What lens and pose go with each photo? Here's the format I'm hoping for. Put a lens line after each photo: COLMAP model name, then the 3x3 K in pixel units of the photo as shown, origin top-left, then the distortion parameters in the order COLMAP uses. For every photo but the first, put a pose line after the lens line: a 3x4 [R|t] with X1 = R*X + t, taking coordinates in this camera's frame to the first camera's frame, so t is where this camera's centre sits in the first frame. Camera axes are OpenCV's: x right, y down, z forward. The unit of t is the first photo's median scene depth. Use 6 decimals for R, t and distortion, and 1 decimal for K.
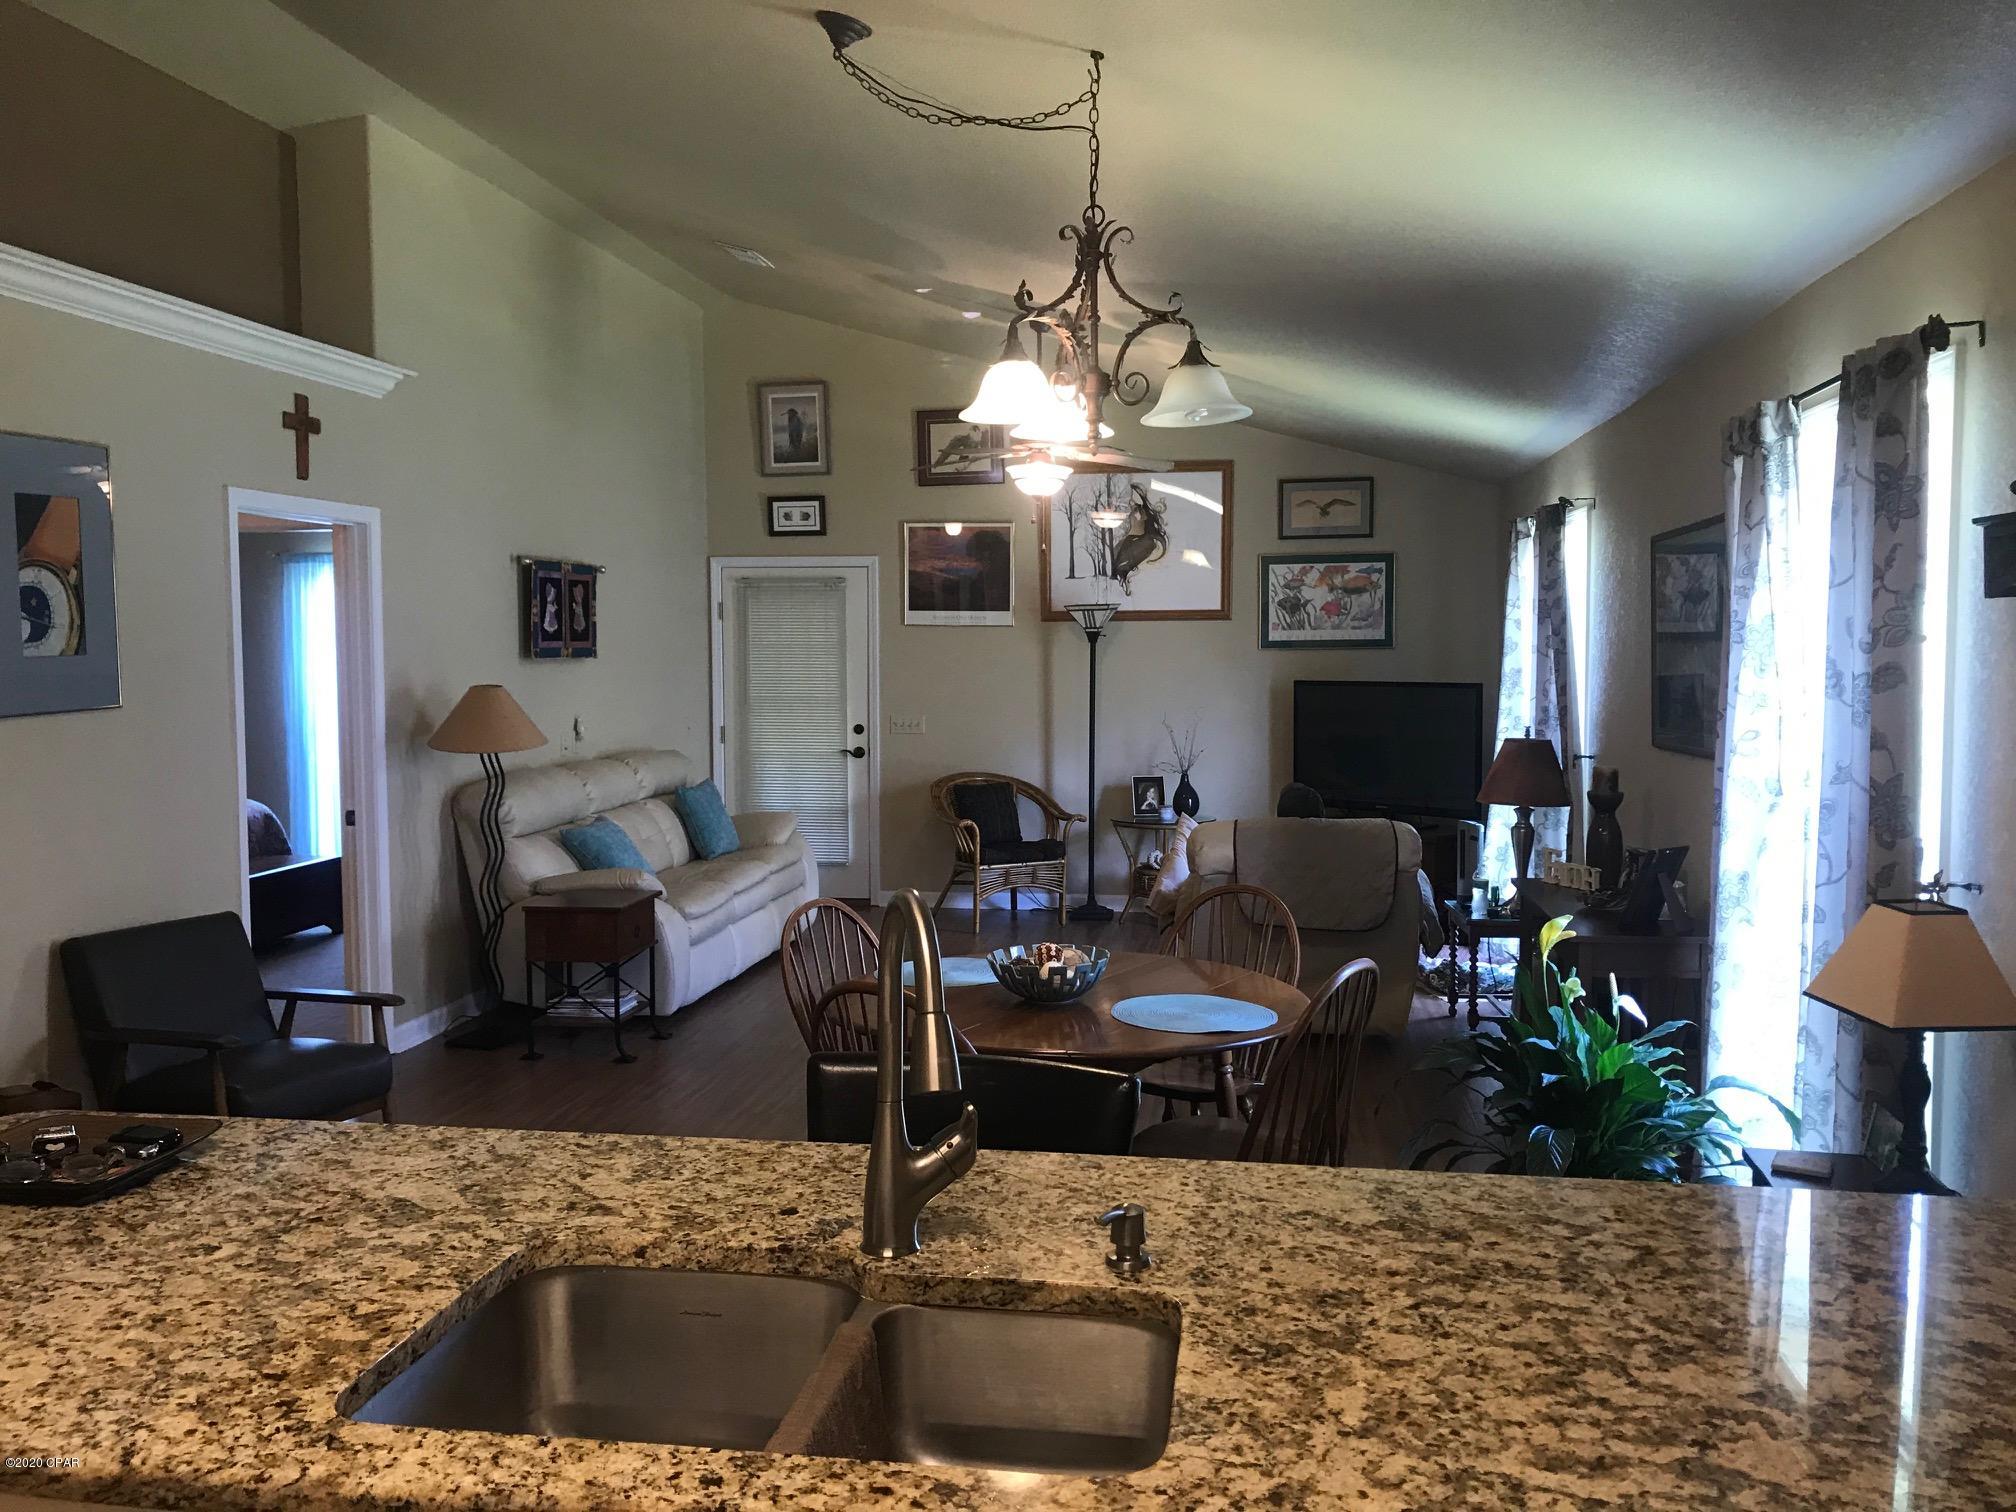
lens RADIAL K [[1670.6, 0, 1008.4], [0, 1670.6, 737.4], [0, 0, 1]] dist [0.034813, -0.042927]
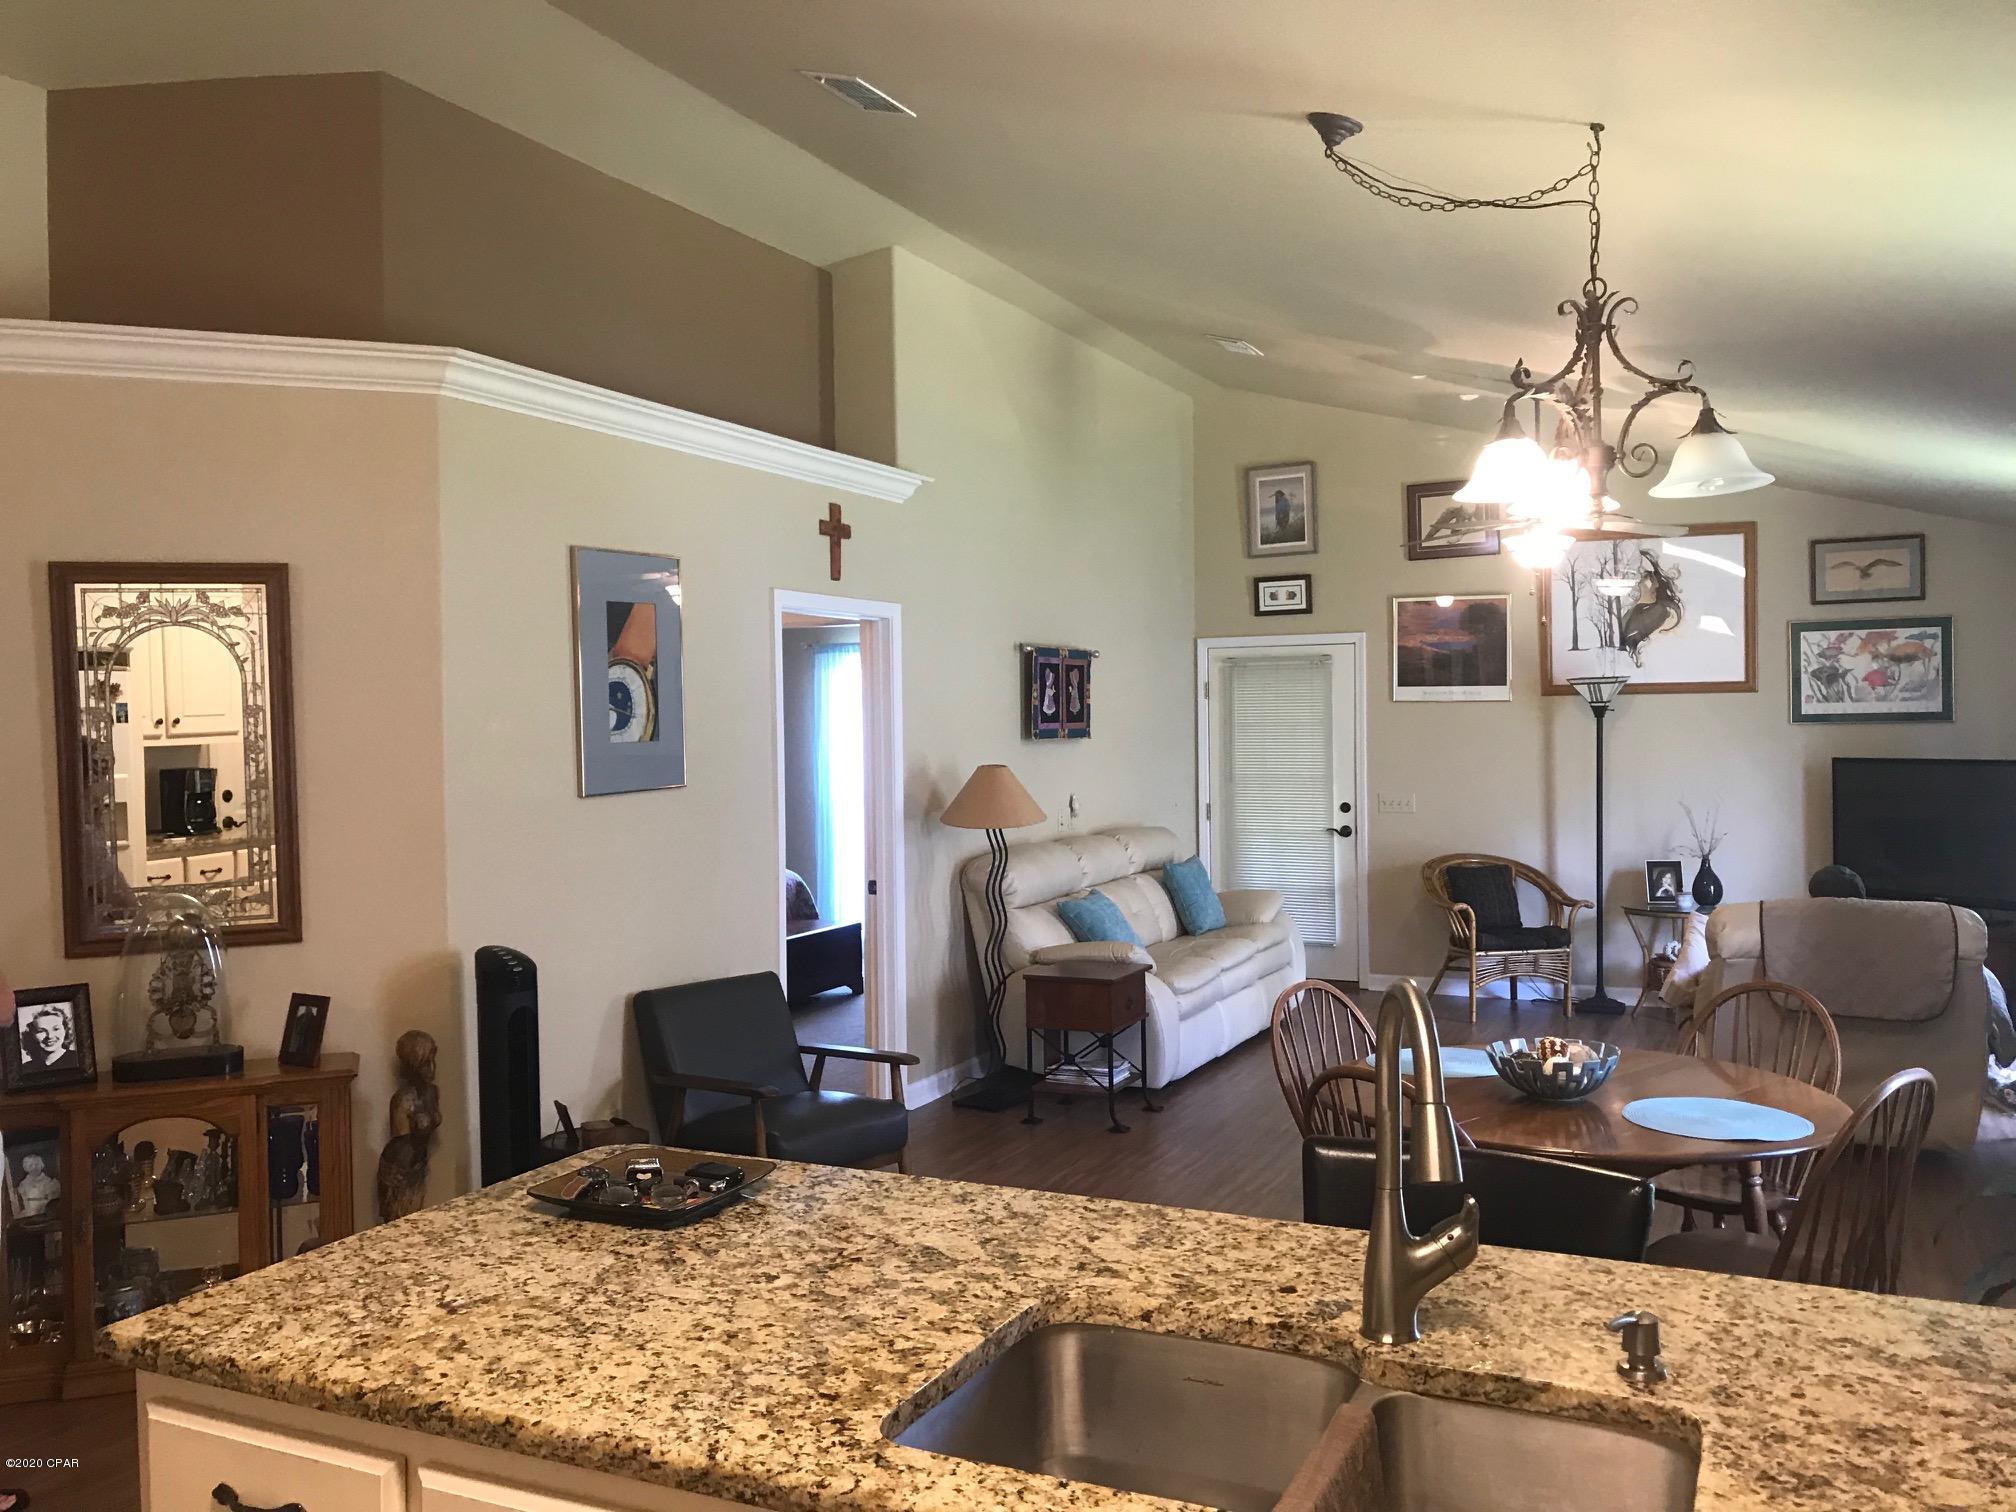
lens RADIAL K [[1679.3, 0, 1012.6], [0, 1679.3, 735.2], [0, 0, 1]] dist [0.008804, -0.009824]
pose [[0.959525, -0.006675, -0.281543, -0.000991], [-0.006552, 0.998919, -0.046011, -0.006611], [0.281546, 0.045993, 0.958445, -0.044479]]
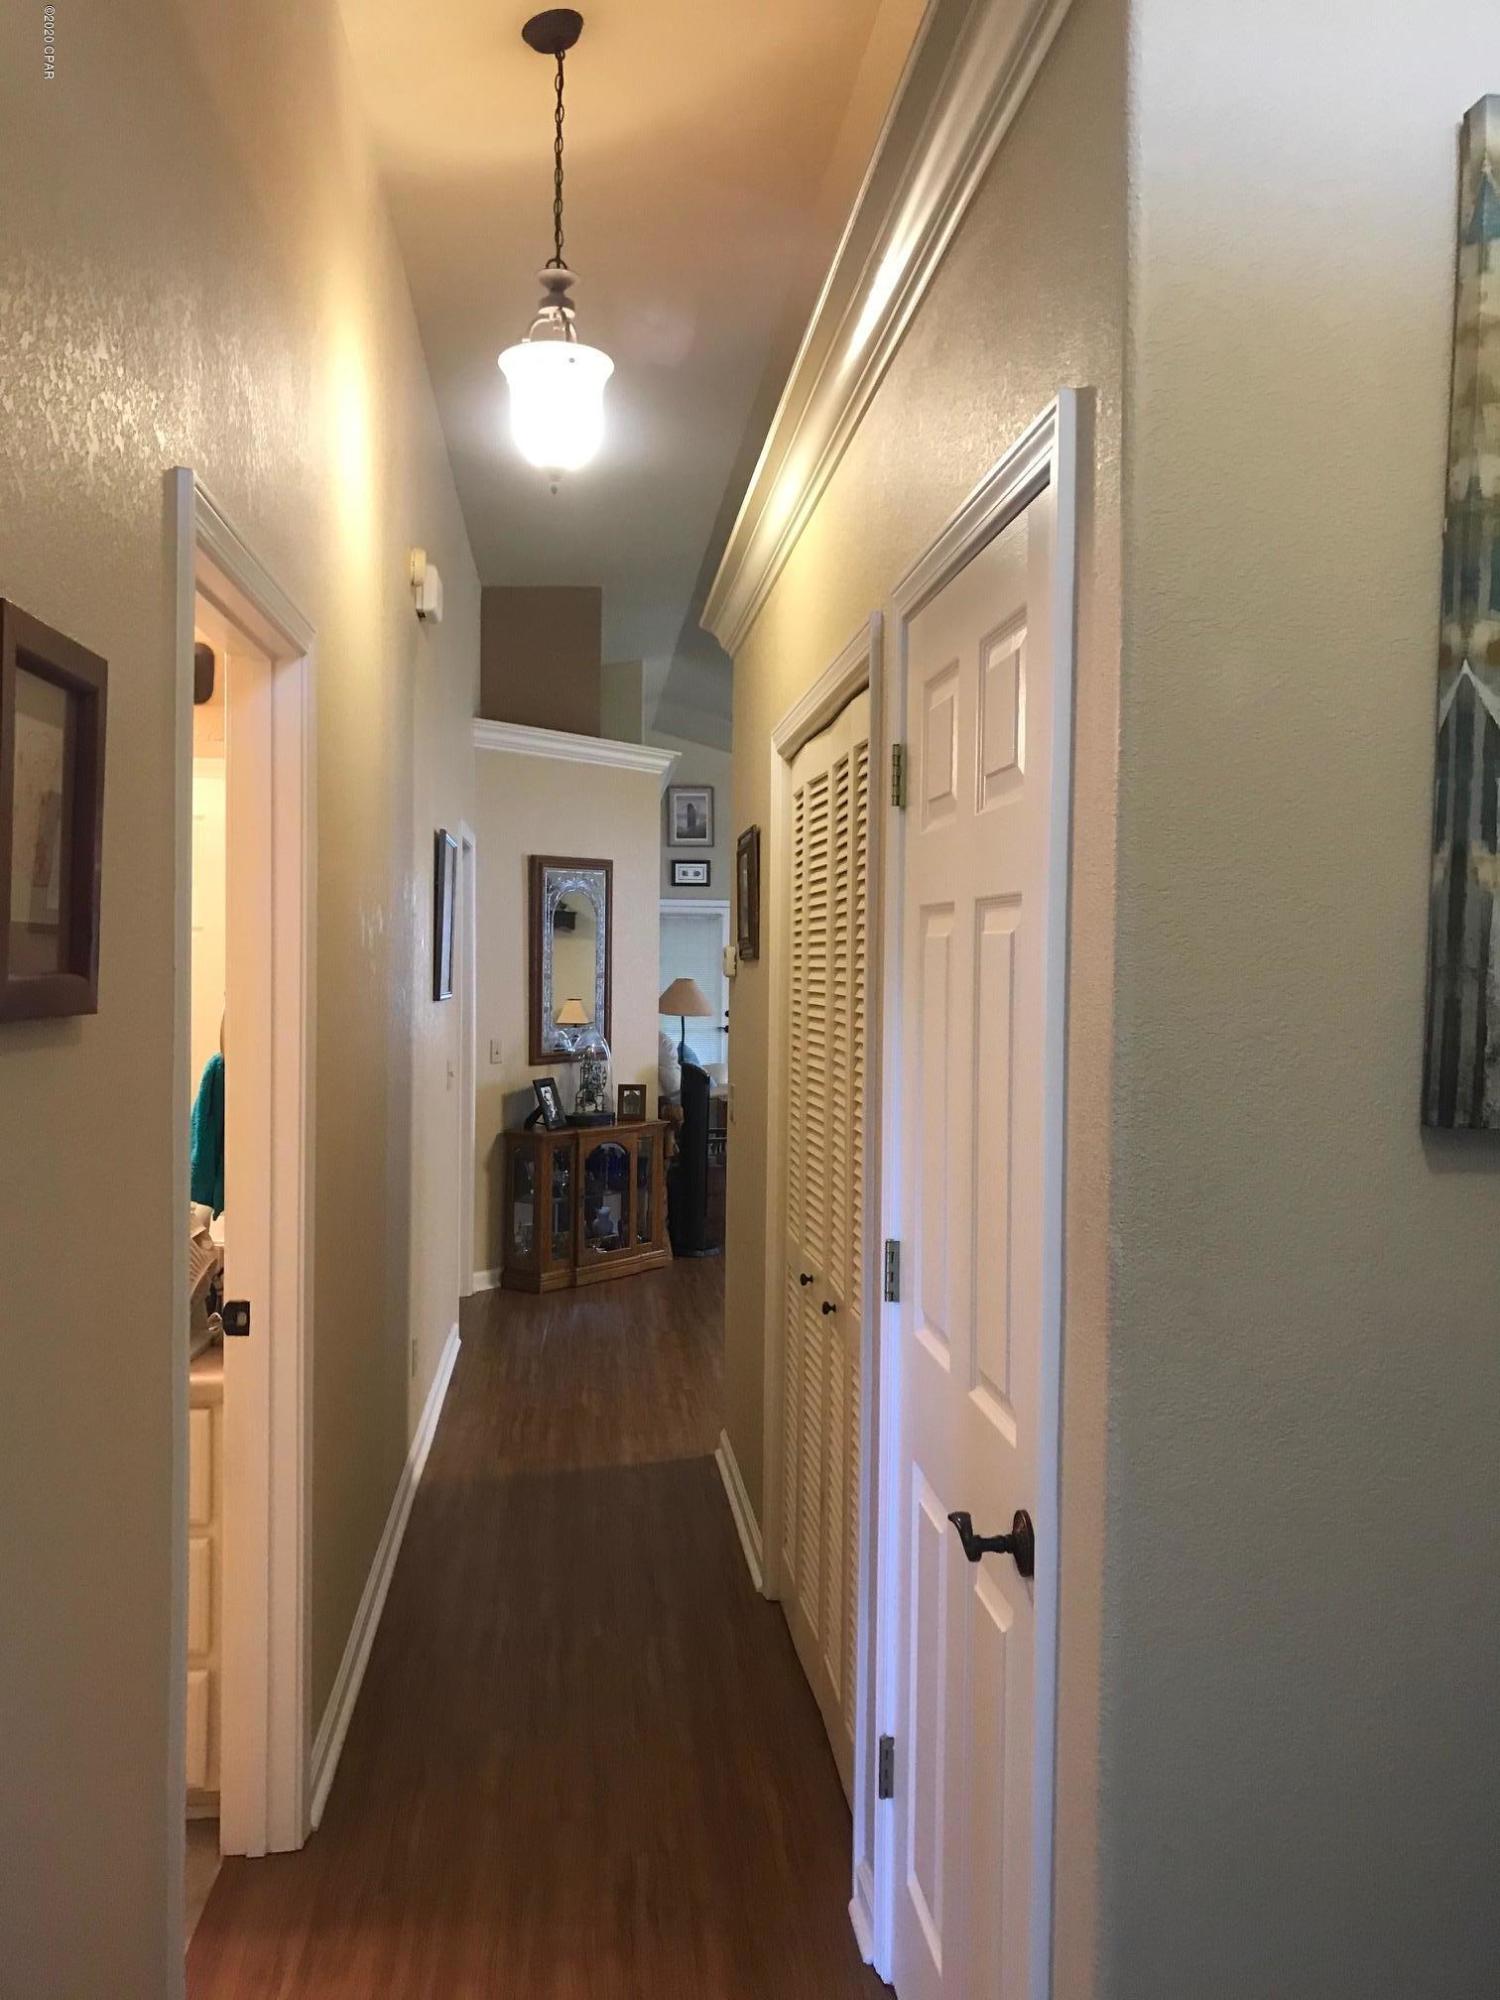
lens RADIAL K [[1650.5, 0, 750.0], [0, 1650.5, 1000.0], [0, 0, 1]] dist [0.048161, -0.076683]
pose [[0.967238, 0.008760, 0.253720, -2.208135], [-0.000422, 0.999459, -0.032900, 0.153288], [-0.253870, 0.031715, 0.966718, -2.230939]]
